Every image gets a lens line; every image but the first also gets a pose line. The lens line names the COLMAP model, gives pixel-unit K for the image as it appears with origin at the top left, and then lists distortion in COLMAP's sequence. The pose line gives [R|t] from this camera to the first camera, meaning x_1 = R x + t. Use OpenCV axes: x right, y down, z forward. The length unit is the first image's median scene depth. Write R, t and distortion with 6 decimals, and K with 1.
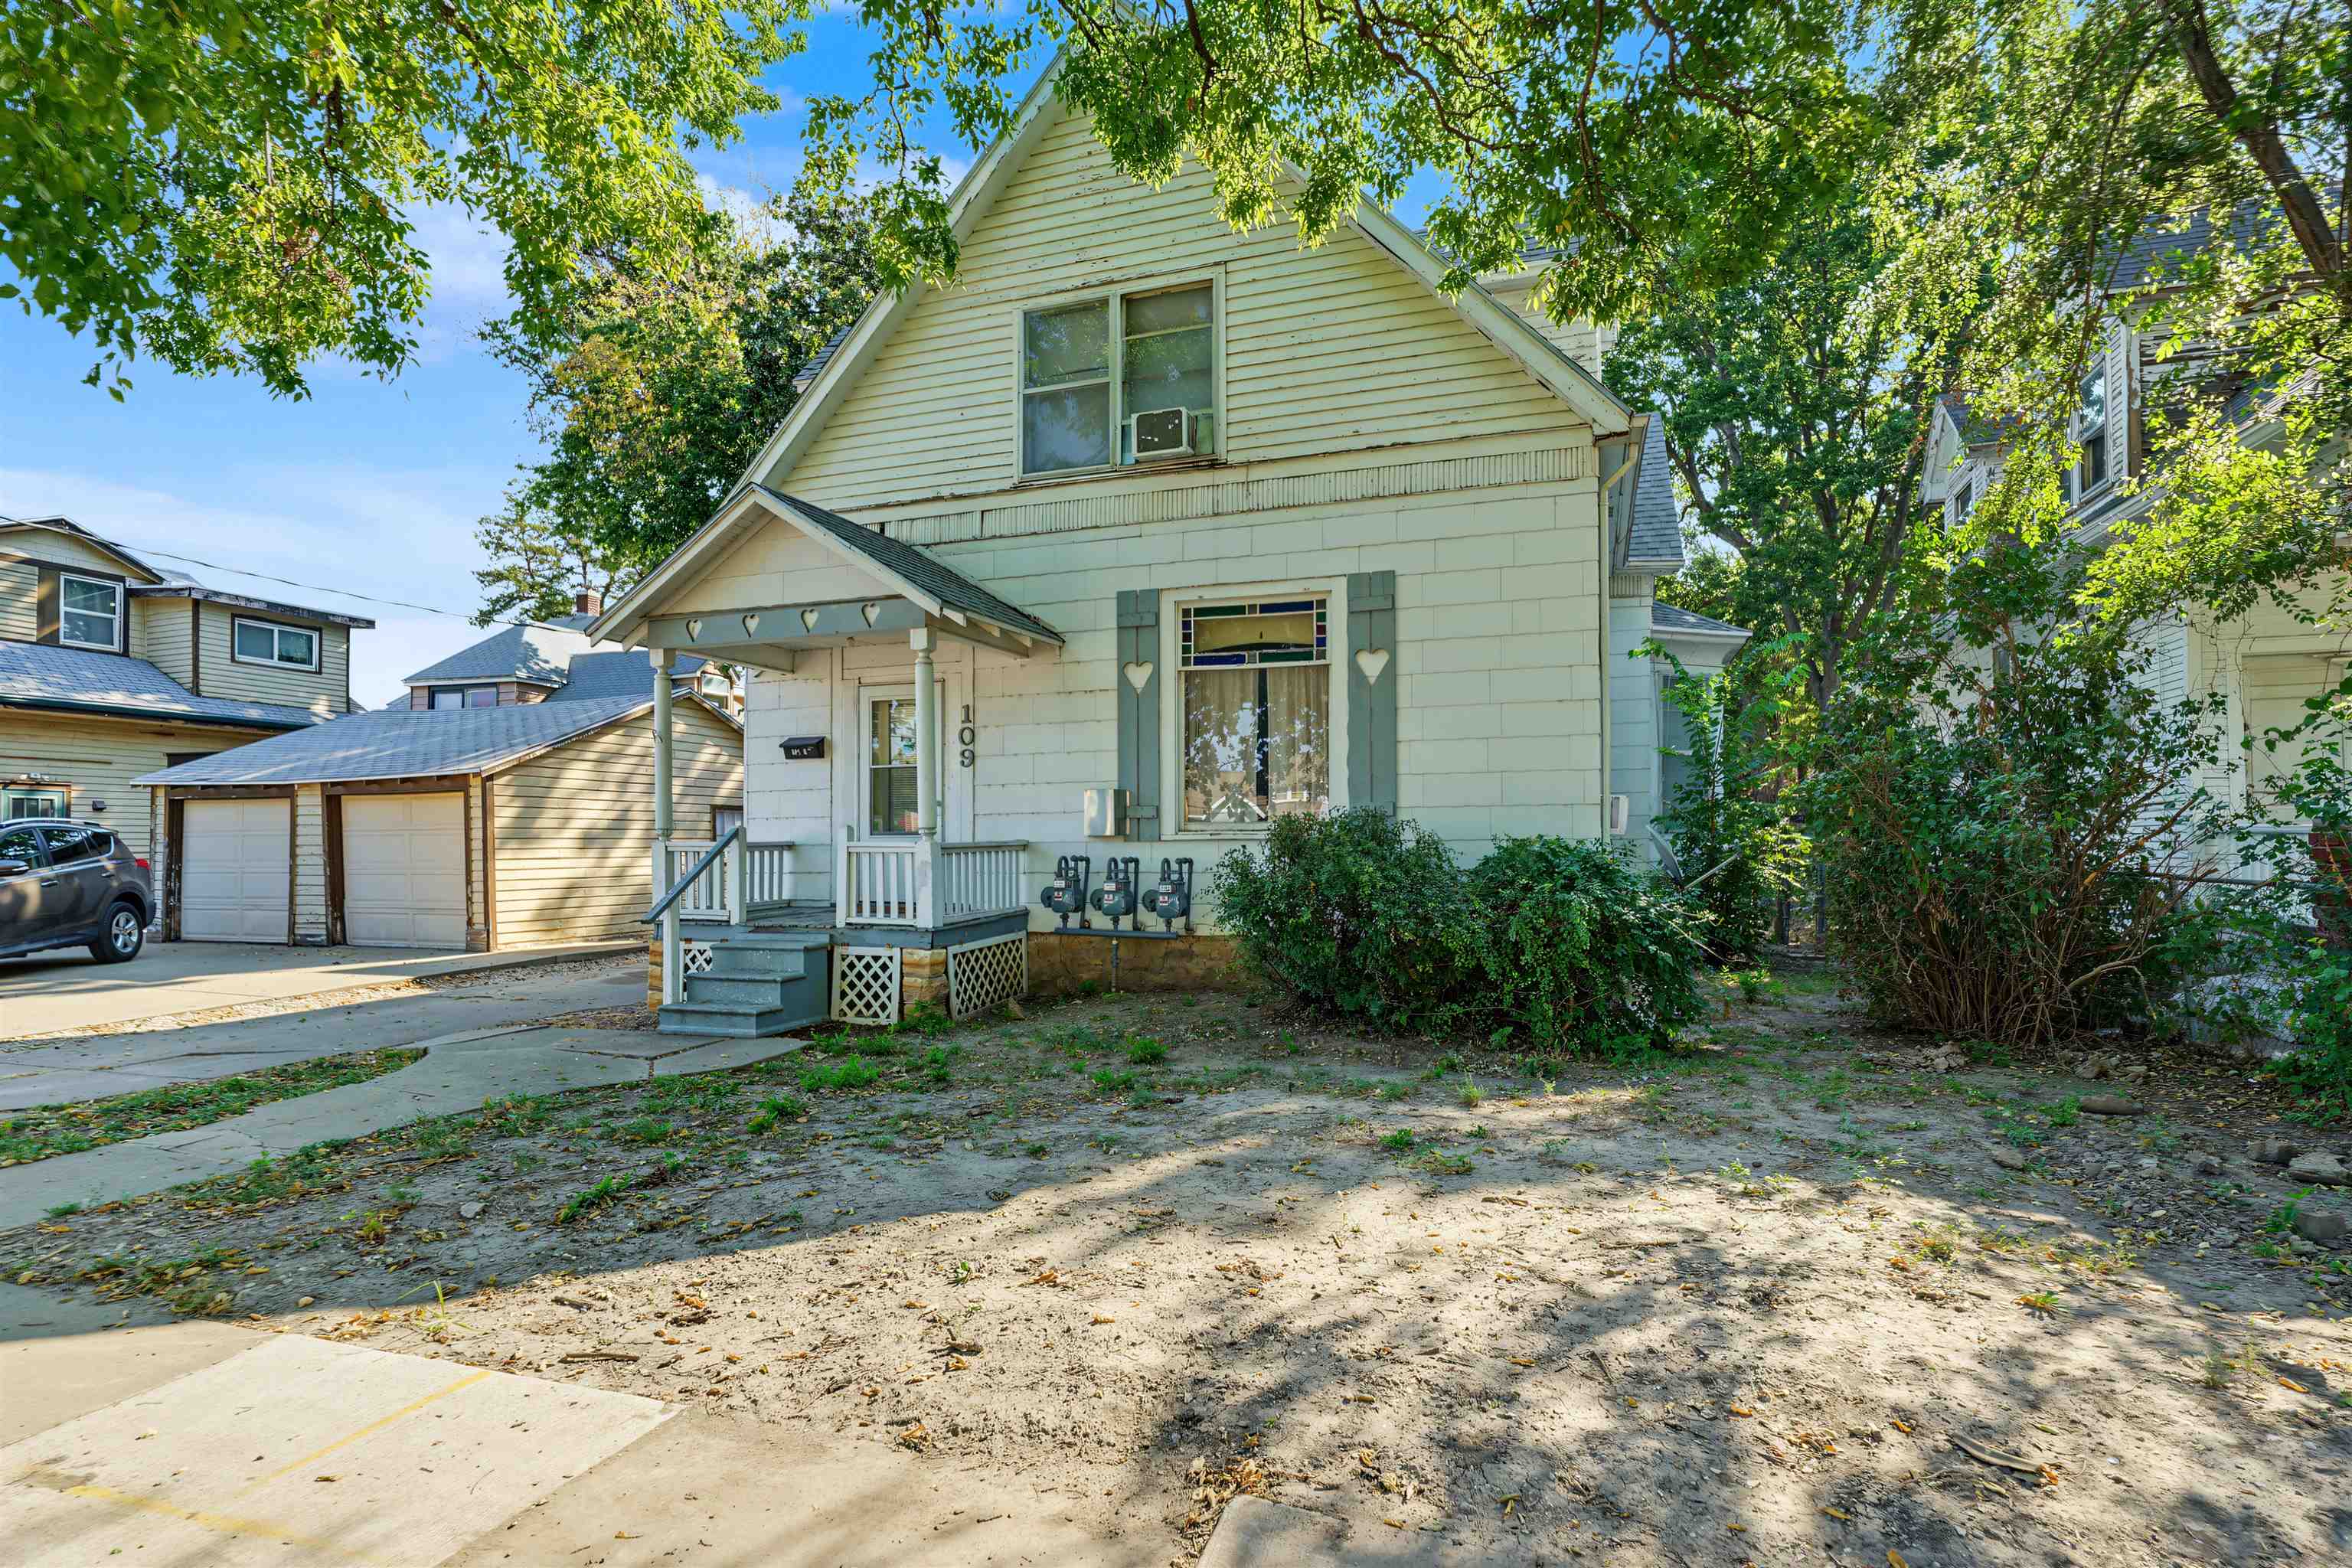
lens RADIAL K [[1182.9, 0, 1196.9], [0, 1182.9, 807.6], [0, 0, 1]] dist [0.002655, -0.001169]
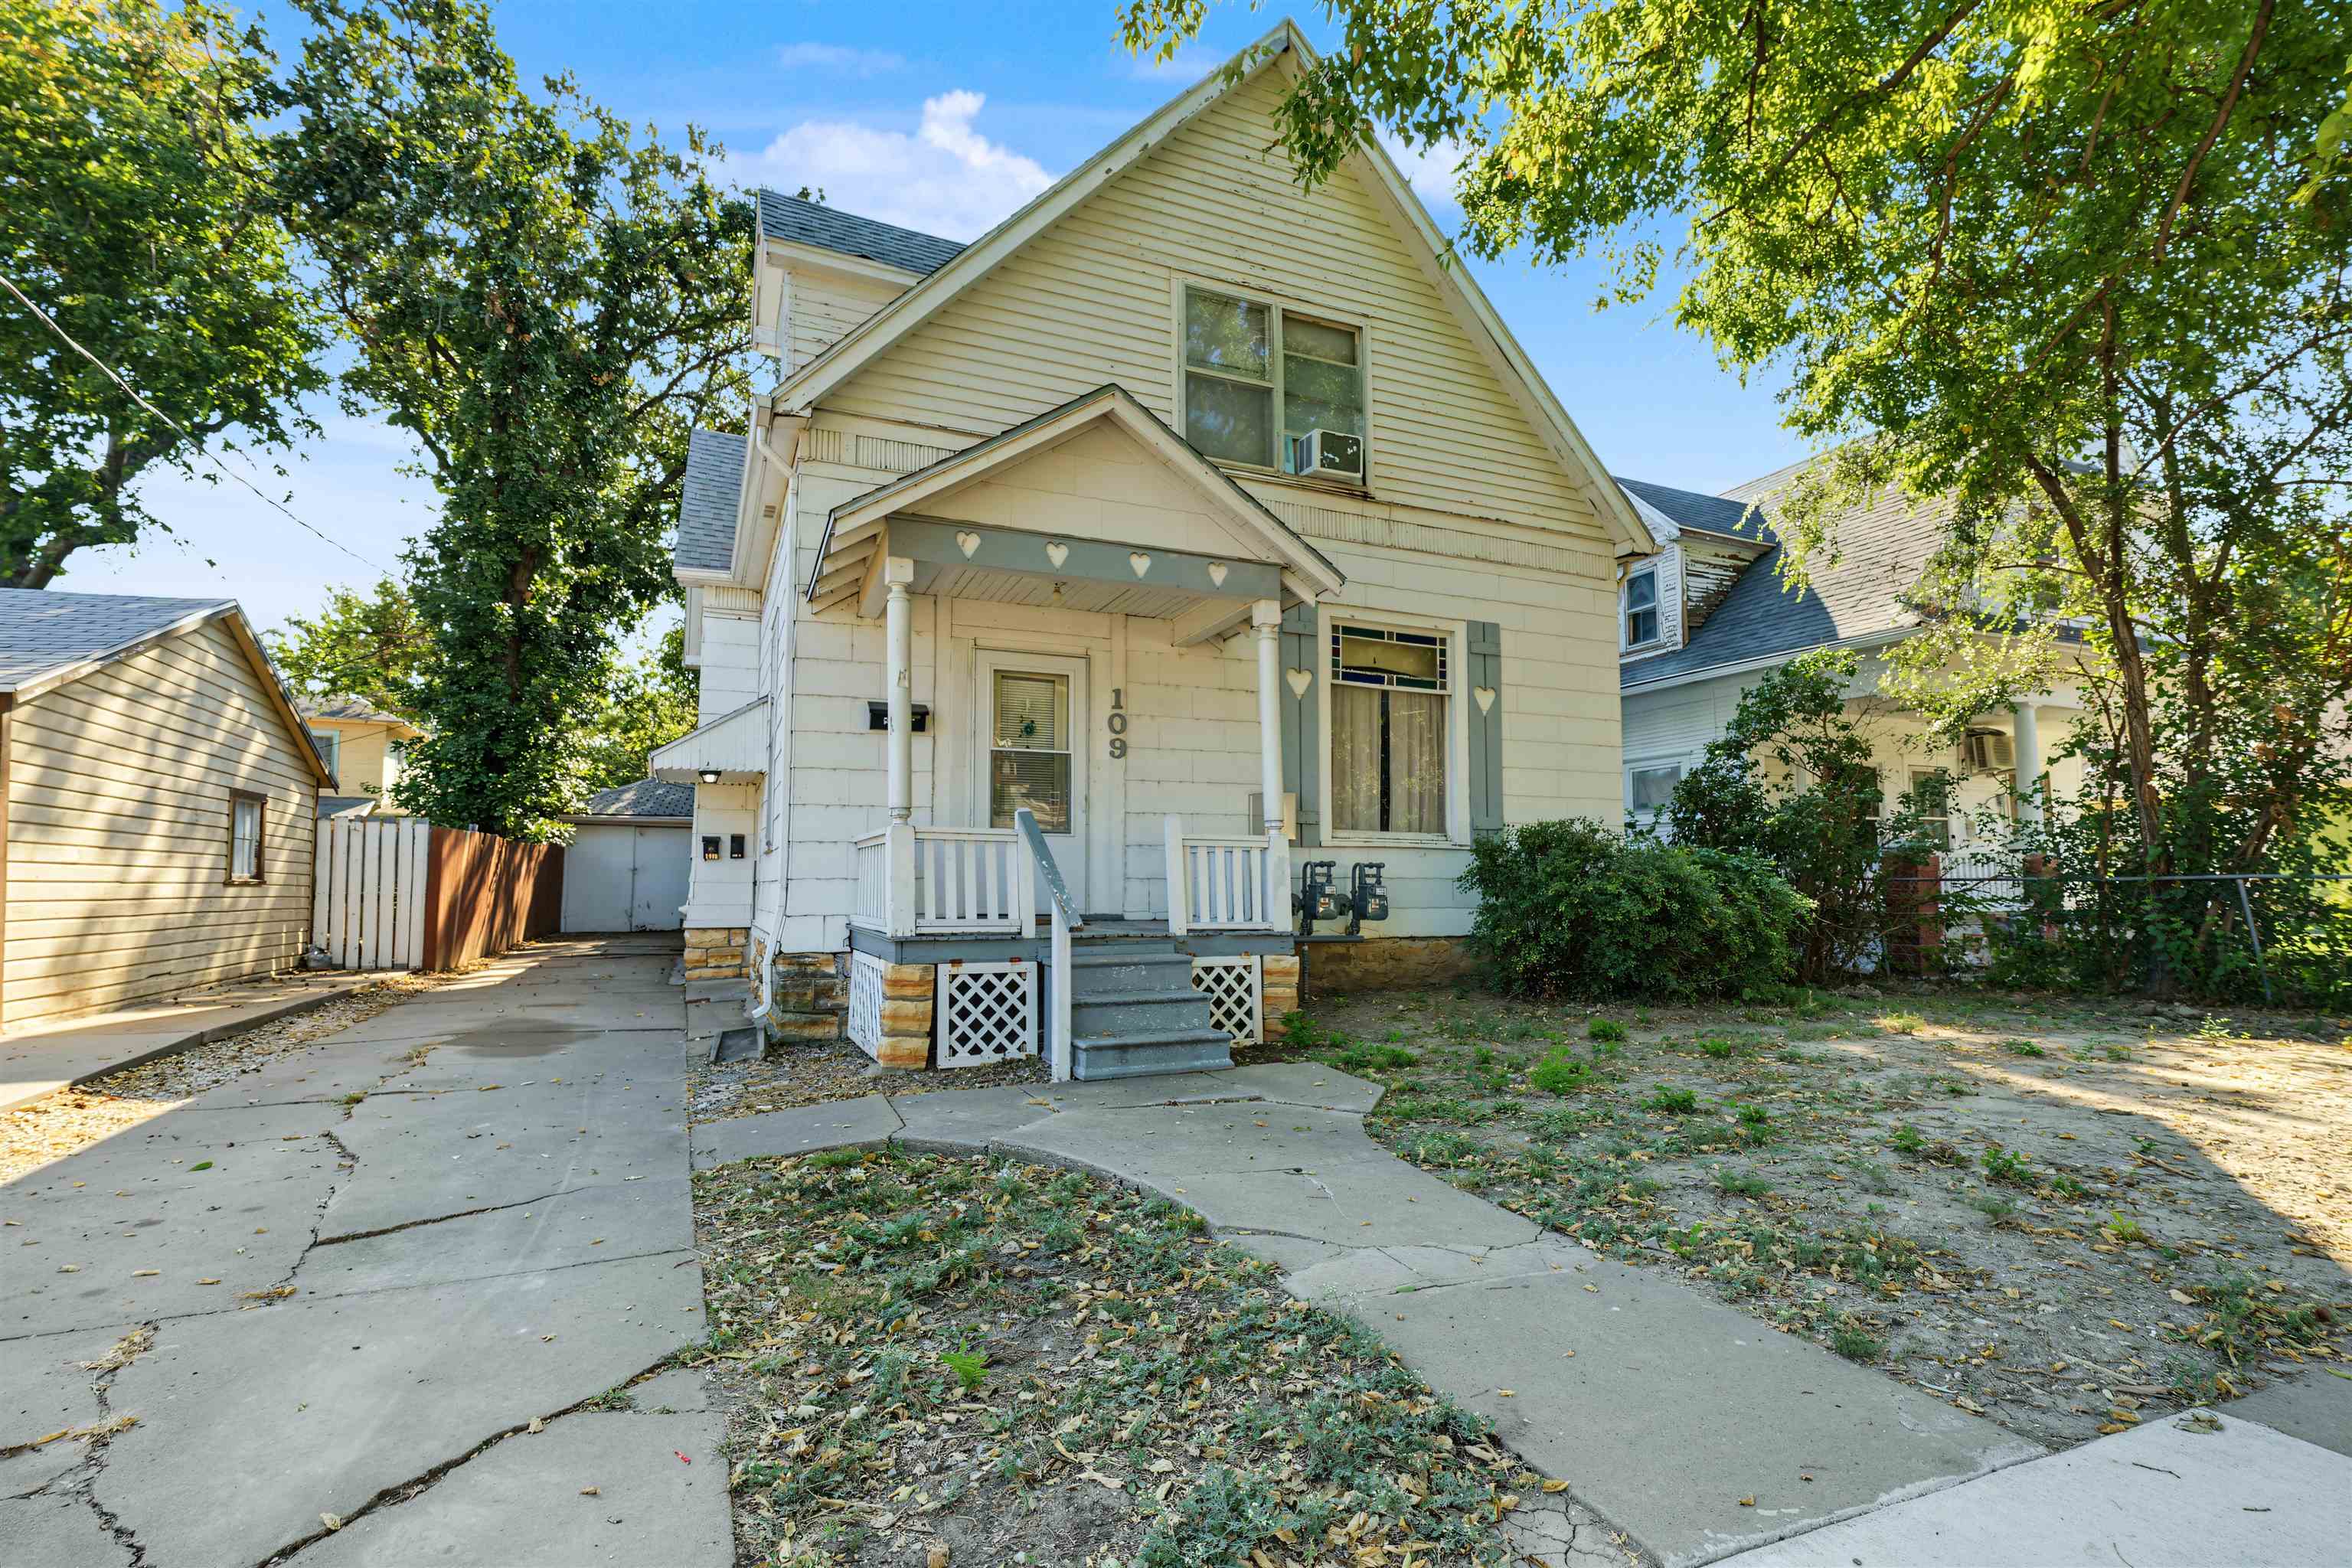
lens RADIAL K [[1101.6, 0, 1170.2], [0, 1101.6, 803.0], [0, 0, 1]] dist [-0.002431, -0.000884]
pose [[0.727802, 0.056151, 0.683485, -0.832760], [-0.022833, 0.998074, -0.057682, 0.052187], [-0.685408, 0.026375, 0.727682, 0.428042]]
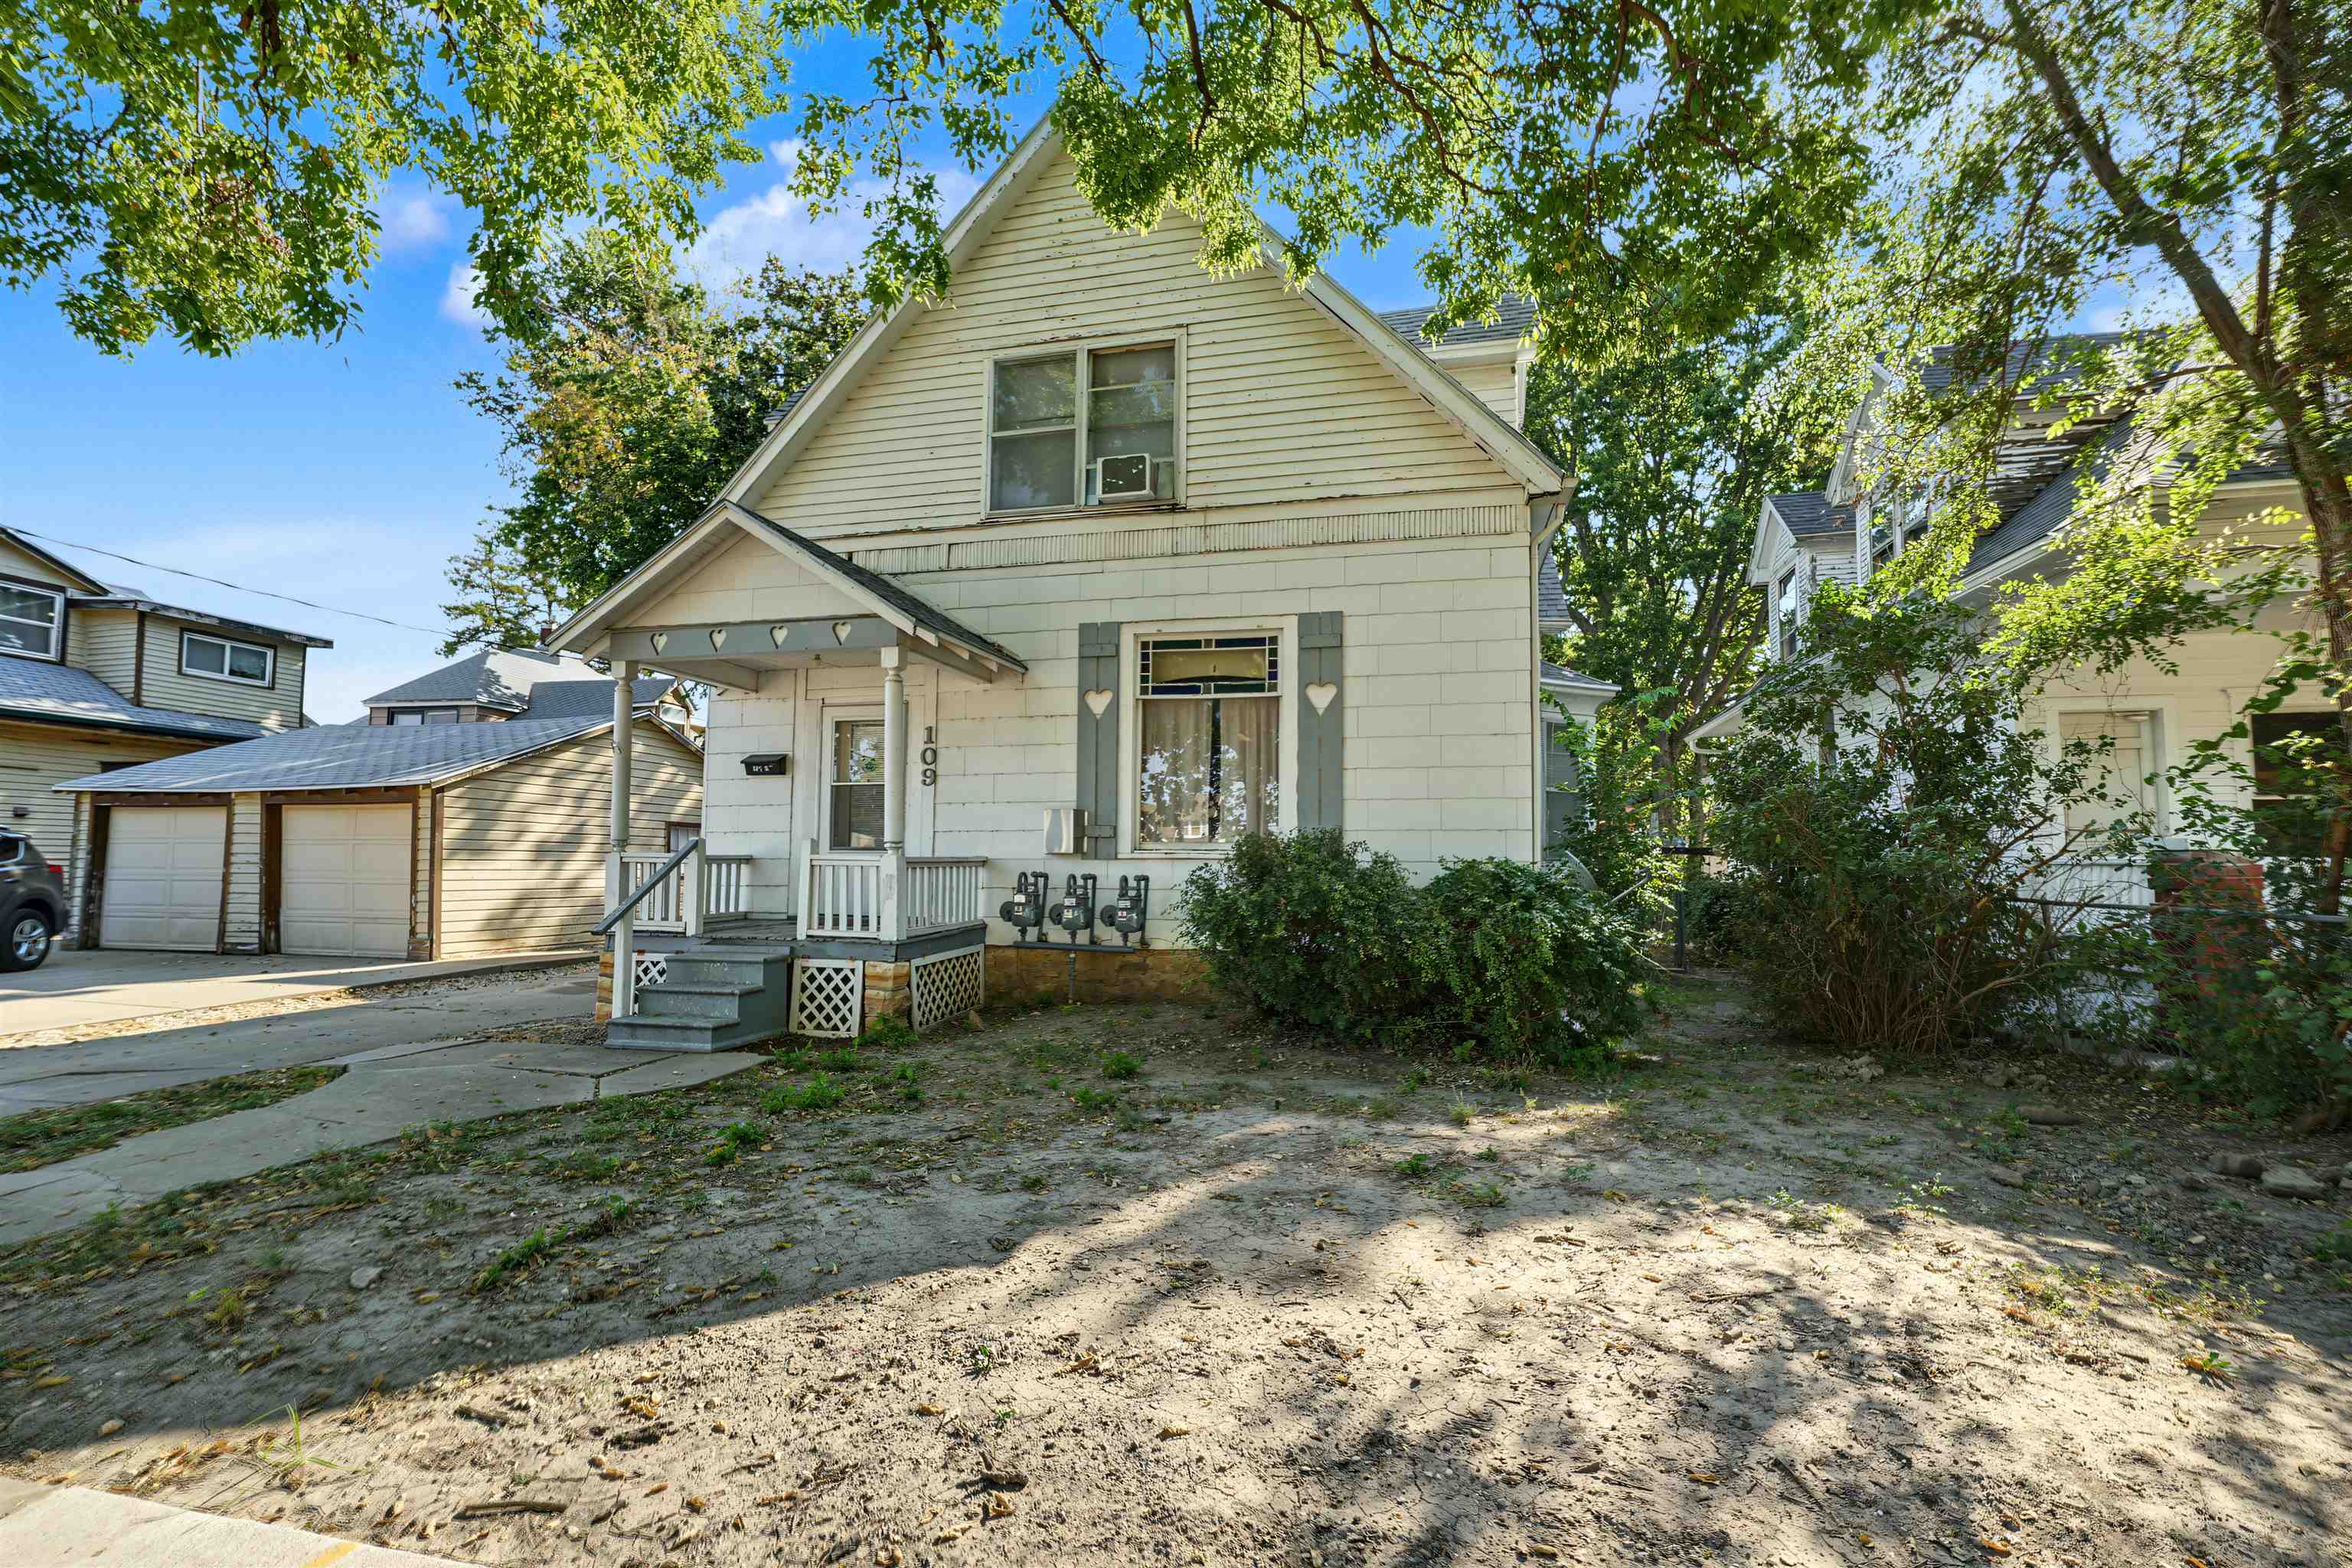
lens RADIAL K [[993.9, 0, 1200.9], [0, 993.9, 802.3], [0, 0, 1]] dist [0.000521, 0.000313]
pose [[0.994093, 0.020586, 0.106562, -0.055414], [-0.016668, 0.999156, -0.037534, 0.010395], [-0.107245, 0.035536, 0.993597, 0.118031]]
